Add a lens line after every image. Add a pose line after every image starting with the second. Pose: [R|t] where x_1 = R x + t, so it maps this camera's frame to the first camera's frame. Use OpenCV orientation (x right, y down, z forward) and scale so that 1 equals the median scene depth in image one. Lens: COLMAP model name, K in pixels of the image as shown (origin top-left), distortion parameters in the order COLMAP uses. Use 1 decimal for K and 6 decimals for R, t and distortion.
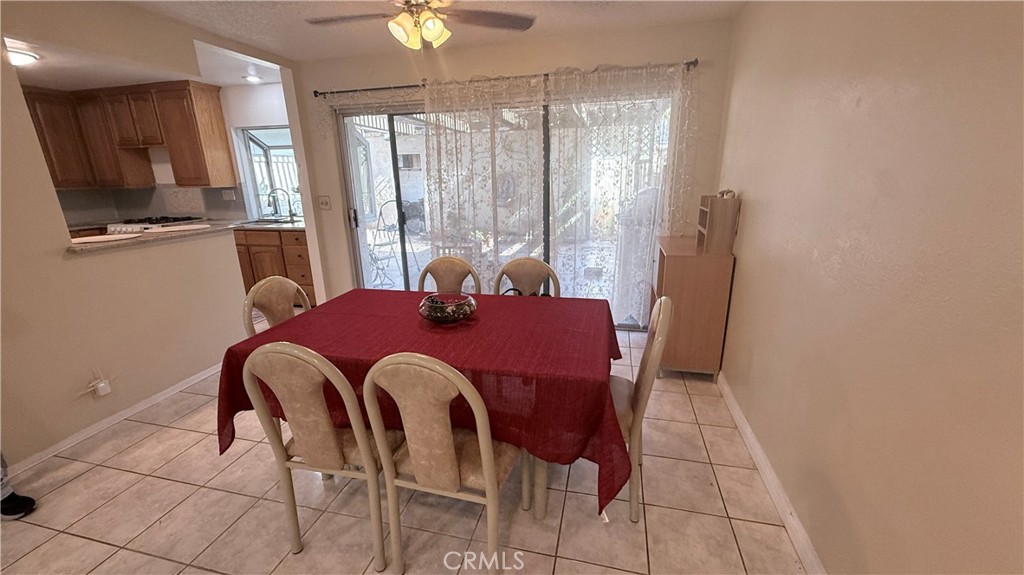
lens RADIAL K [[409.3, 0, 510.1], [0, 409.3, 289.9], [0, 0, 1]] dist [0.000995, 0.000281]
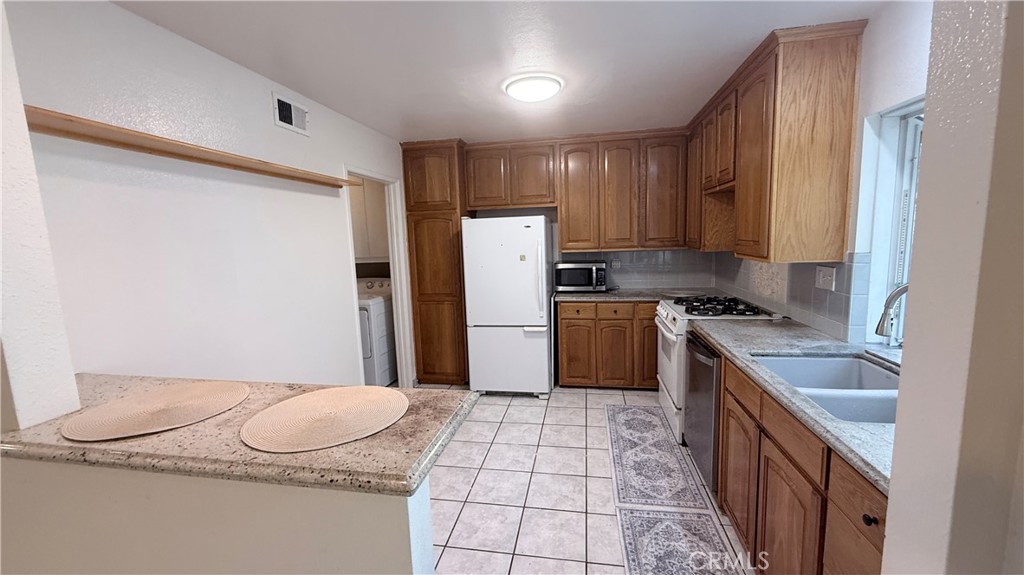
lens RADIAL K [[409.3, 0, 510.1], [0, 409.3, 289.9], [0, 0, 1]] dist [0.000995, 0.000281]
pose [[0.057417, 0.147592, -0.987380, -0.292386], [-0.243247, 0.961275, 0.129545, -0.207192], [0.968263, 0.232740, 0.091095, 0.680663]]
